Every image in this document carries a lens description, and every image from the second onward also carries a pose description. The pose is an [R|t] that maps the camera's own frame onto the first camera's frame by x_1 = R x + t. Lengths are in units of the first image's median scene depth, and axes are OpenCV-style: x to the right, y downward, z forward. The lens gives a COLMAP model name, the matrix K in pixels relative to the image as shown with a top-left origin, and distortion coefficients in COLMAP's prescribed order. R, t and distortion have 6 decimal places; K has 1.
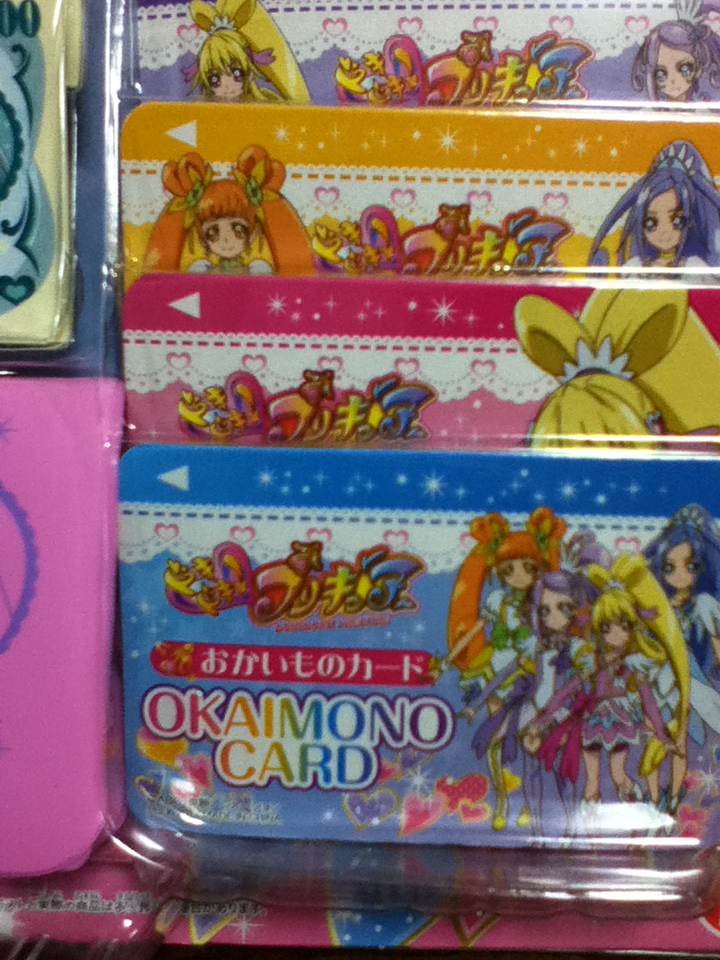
lens RADIAL K [[1122.9, 0, 358.8], [0, 1122.9, 478.6], [0, 0, 1]] dist [-0.016803, 0.000000]
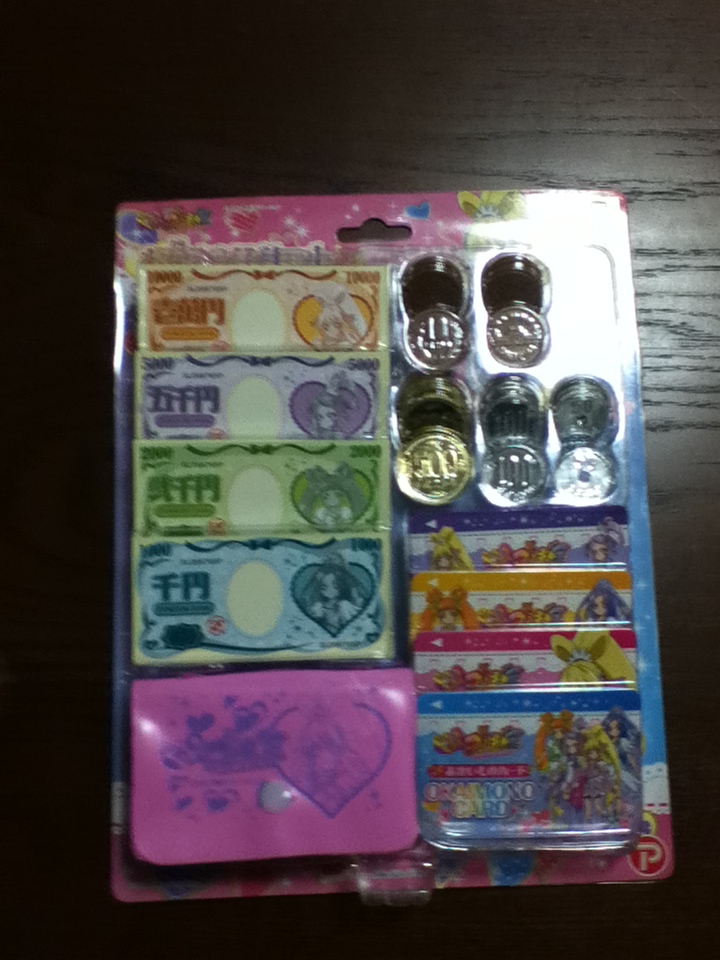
lens RADIAL K [[1122.9, 0, 361.9], [0, 1122.9, 480.6], [0, 0, 1]] dist [-0.016803, 0.000000]
pose [[0.997124, -0.028569, 0.070194, -0.523171], [0.039486, 0.986416, -0.159447, -0.111581], [-0.064685, 0.161761, 0.984708, -1.825754]]
